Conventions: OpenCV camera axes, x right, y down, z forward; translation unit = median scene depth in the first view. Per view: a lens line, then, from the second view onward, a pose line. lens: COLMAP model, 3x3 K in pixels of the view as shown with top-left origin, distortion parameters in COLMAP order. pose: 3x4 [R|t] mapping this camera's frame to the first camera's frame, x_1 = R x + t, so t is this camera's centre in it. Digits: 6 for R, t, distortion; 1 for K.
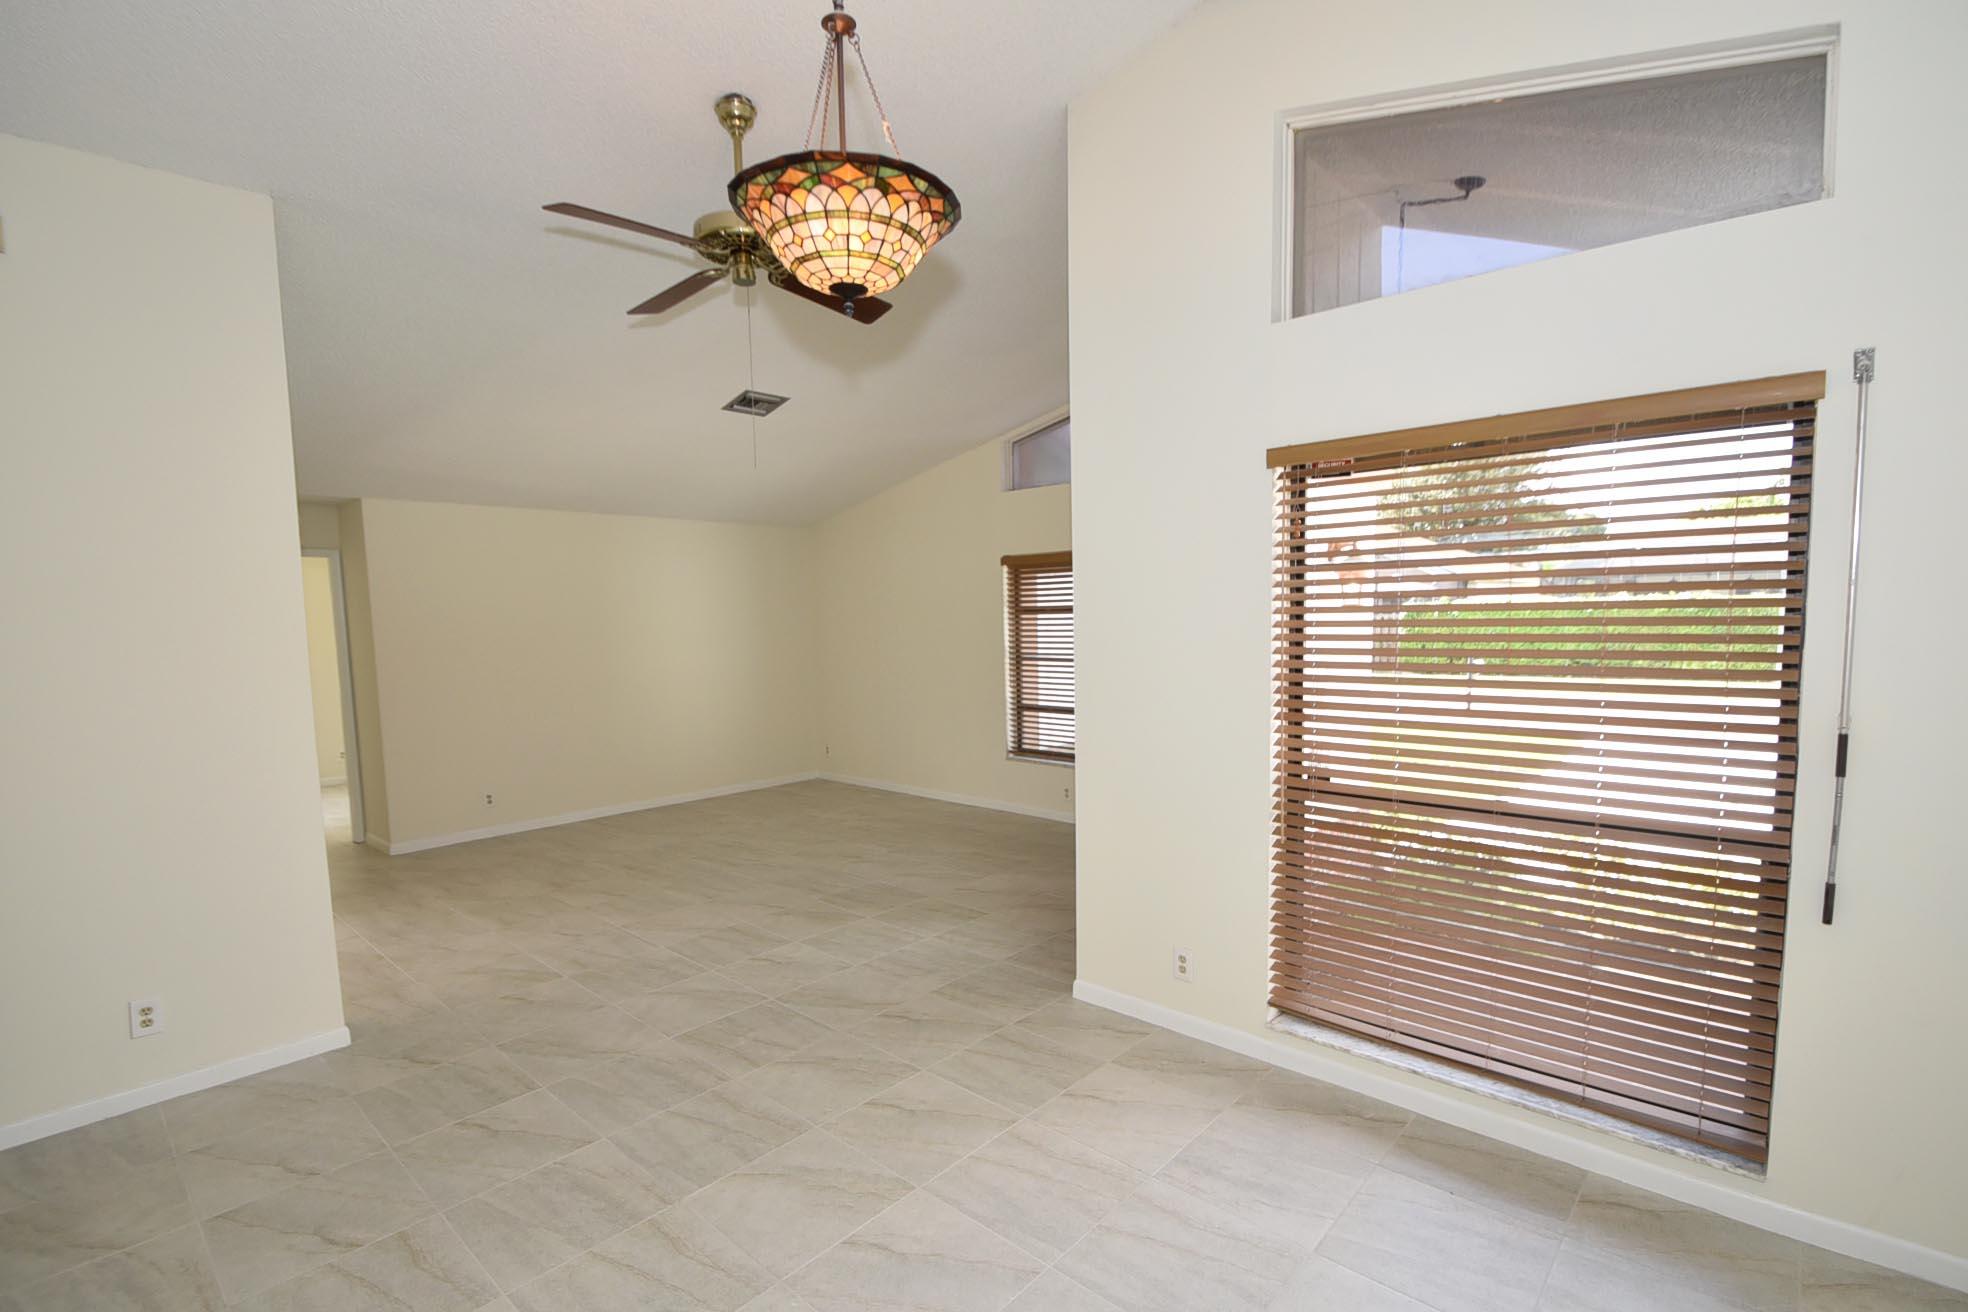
lens RADIAL K [[908.9, 0, 987.4], [0, 908.9, 693.8], [0, 0, 1]] dist [0.003131, -0.014059]
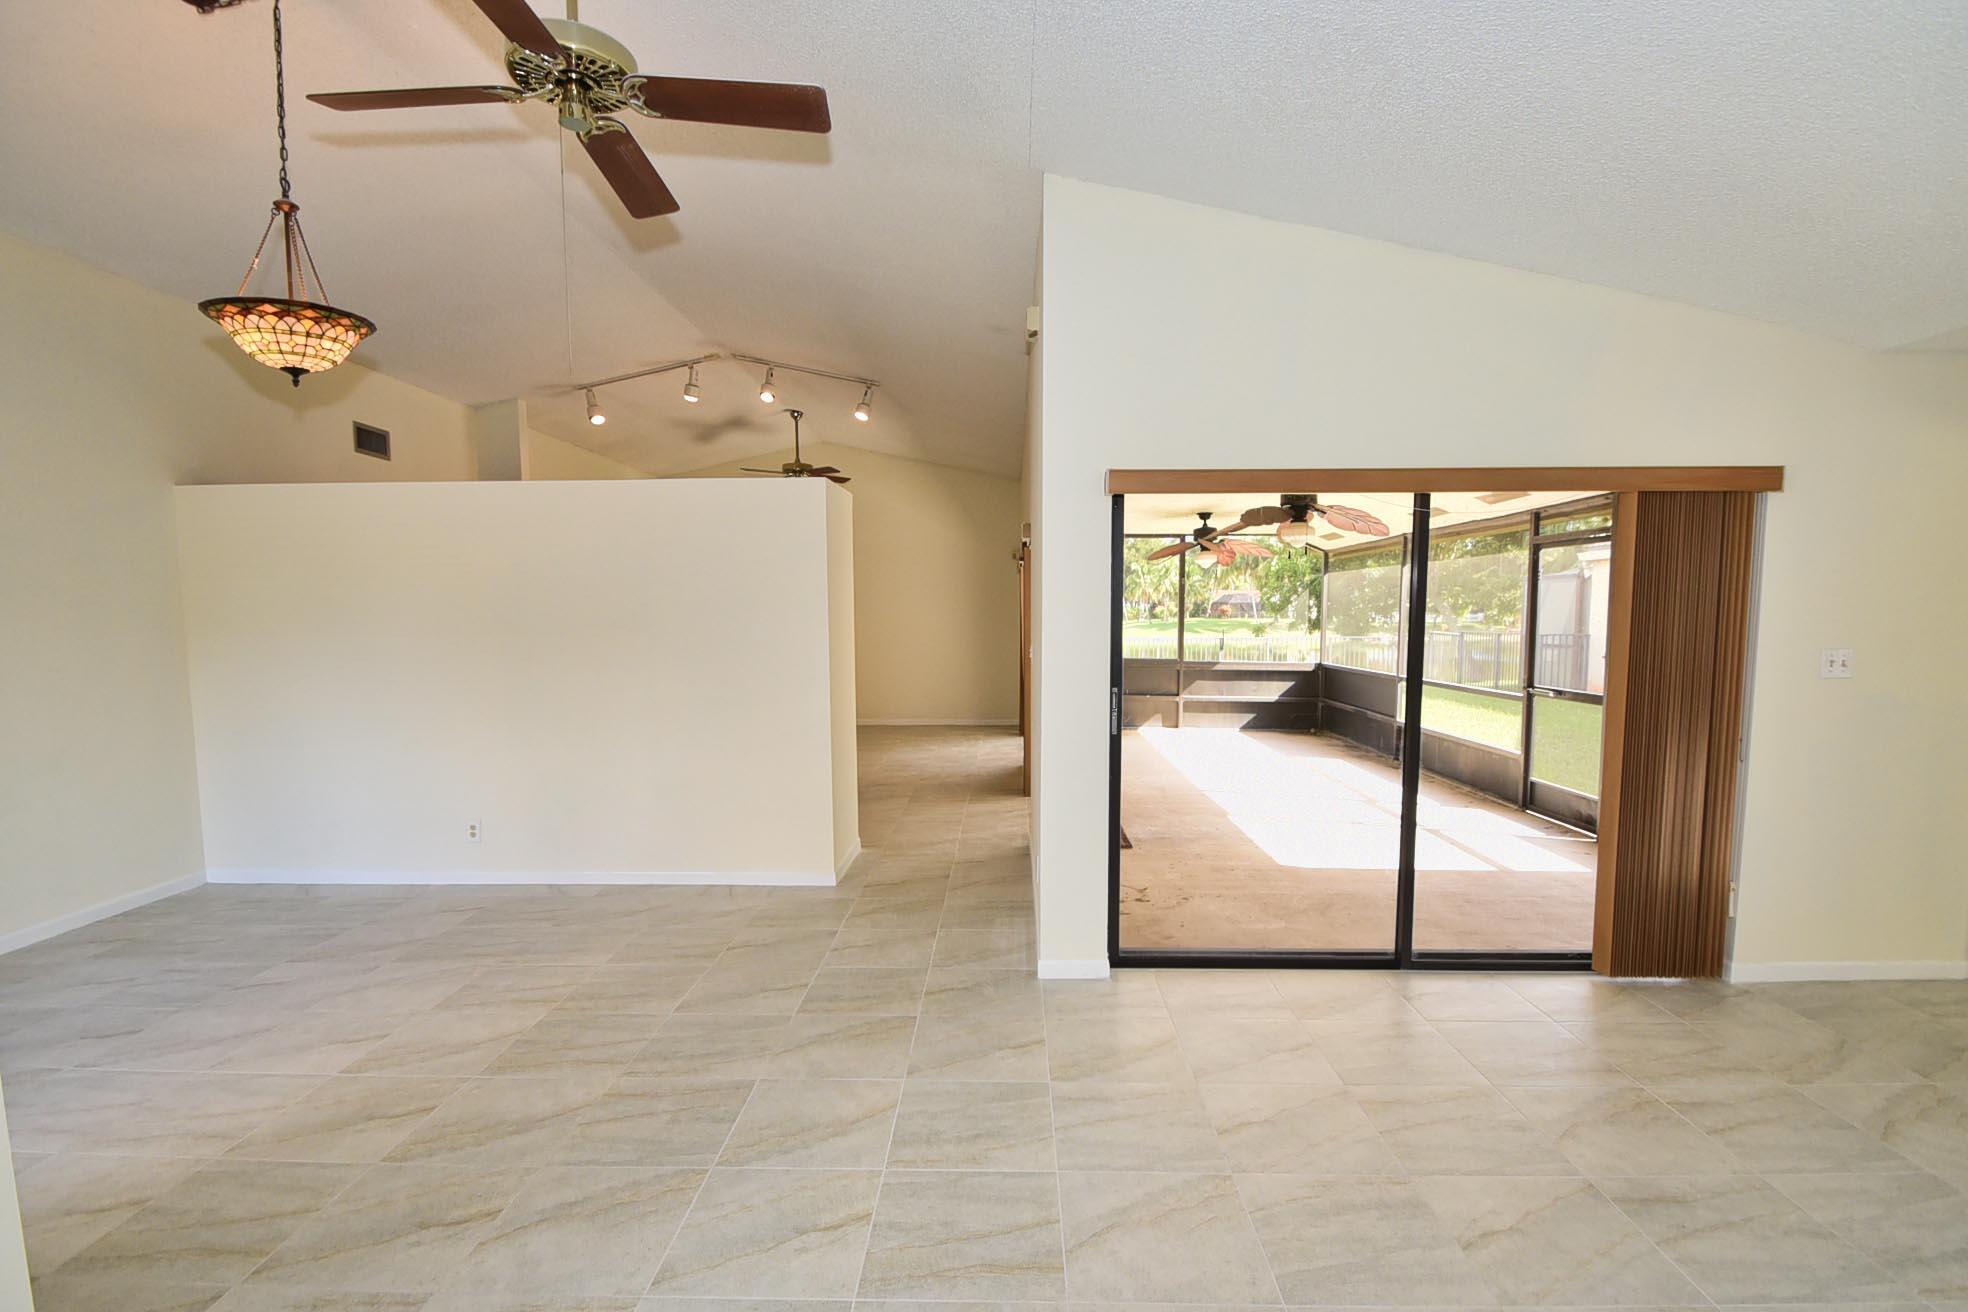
lens RADIAL K [[908.9, 0, 987.4], [0, 908.9, 693.8], [0, 0, 1]] dist [0.003131, -0.014059]
pose [[-0.756260, 0.082786, -0.649013, 0.002401], [-0.039566, 0.984360, 0.171665, -0.110448], [0.653074, 0.155502, -0.741157, 1.574121]]
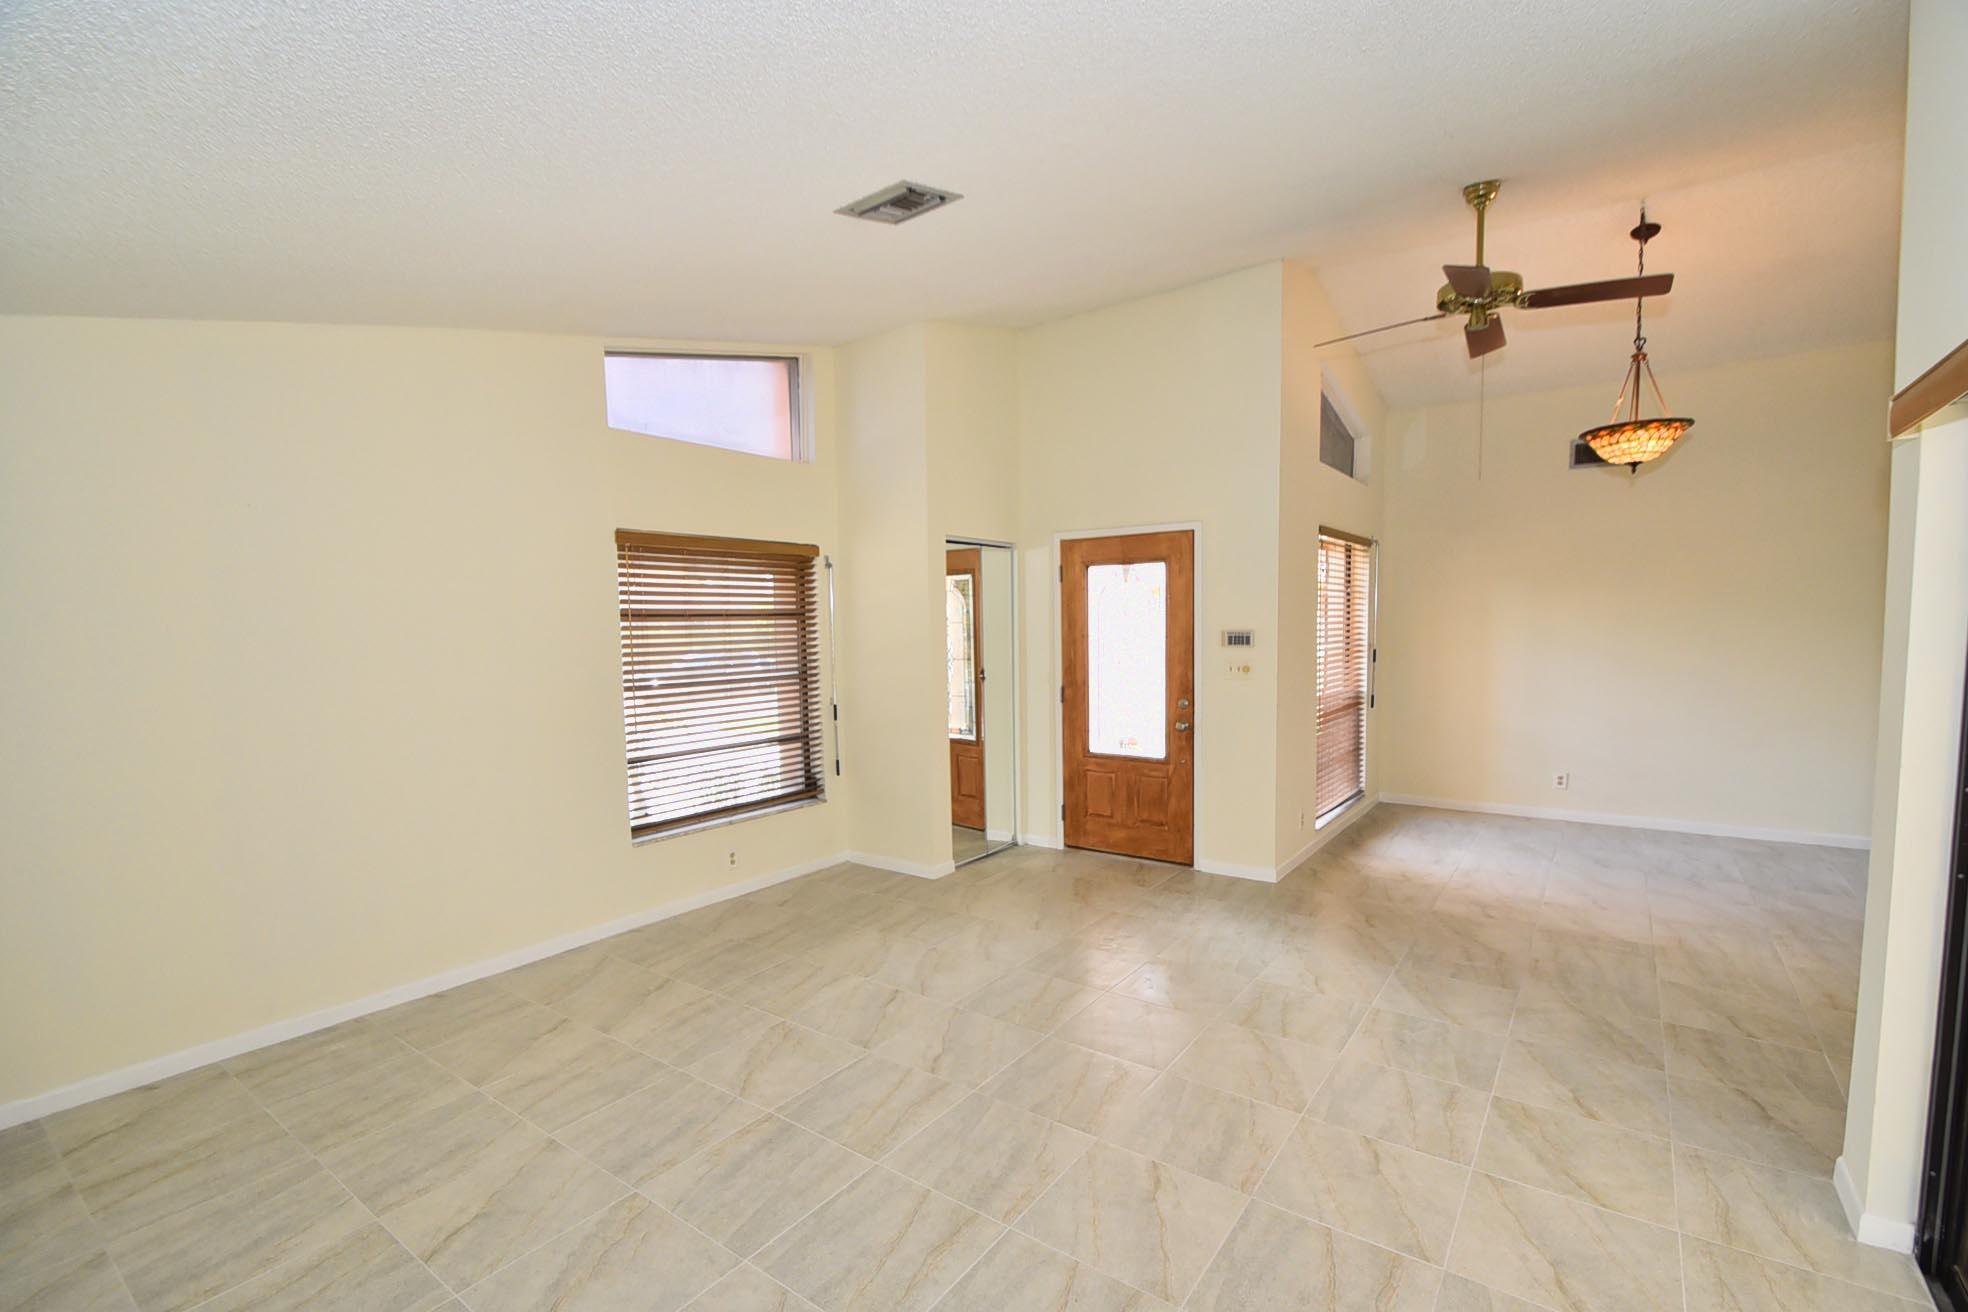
lens RADIAL K [[868.3, 0, 988.4], [0, 868.3, 691.4], [0, 0, 1]] dist [0.001724, -0.014036]
pose [[-0.111389, -0.057709, 0.992100, -1.174917], [0.108289, 0.991663, 0.069842, -0.100852], [-0.987859, 0.115213, -0.104211, 1.556784]]
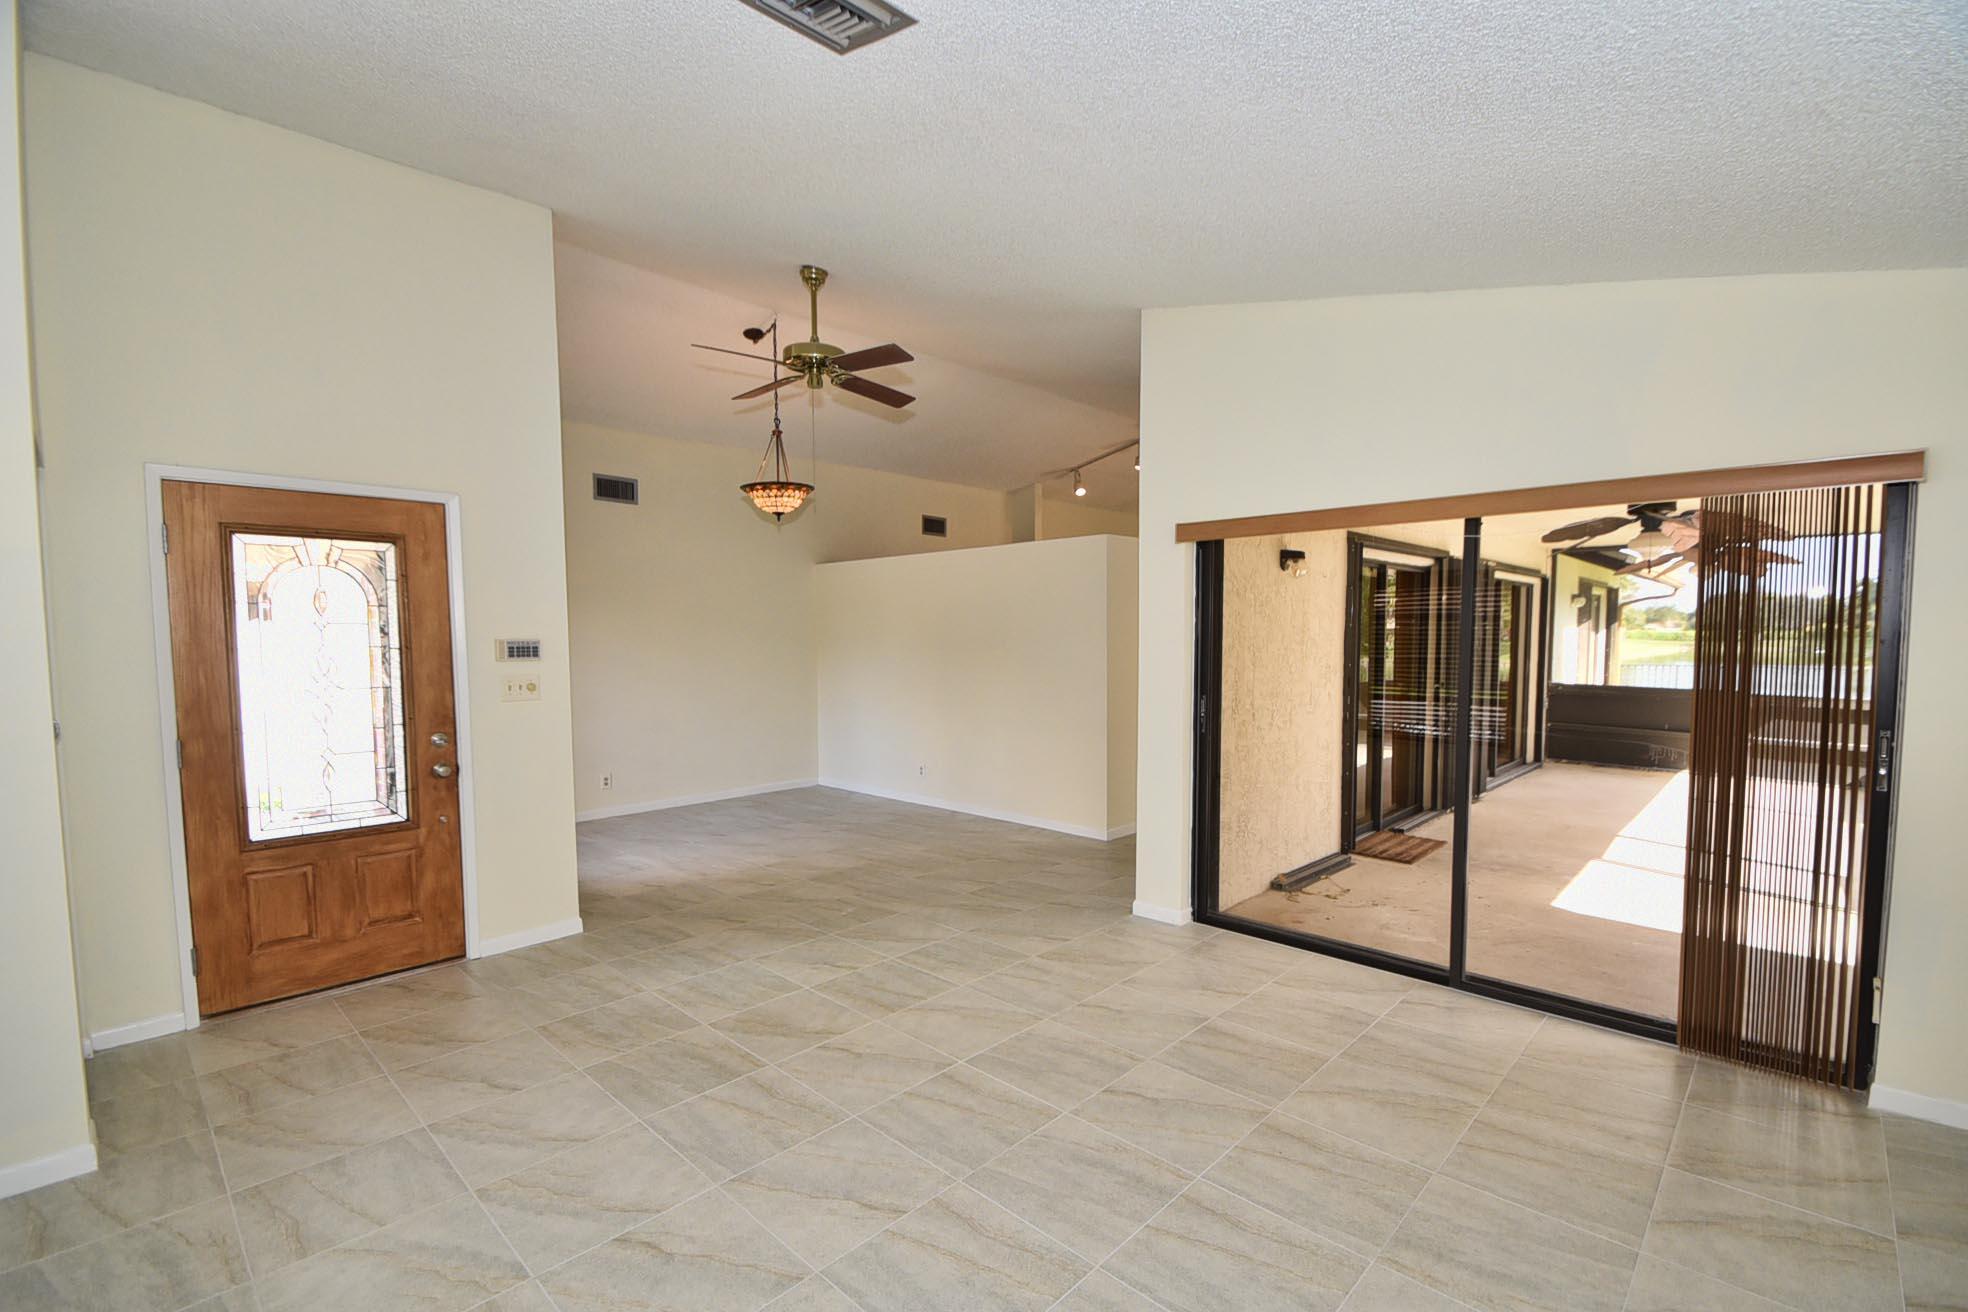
lens RADIAL K [[859.9, 0, 990.1], [0, 859.9, 691.2], [0, 0, 1]] dist [-0.000308, -0.011443]
pose [[-0.999520, 0.022578, 0.021200, -0.483129], [0.025596, 0.987576, 0.155045, -0.146591], [-0.017436, 0.155513, -0.987680, 2.086655]]
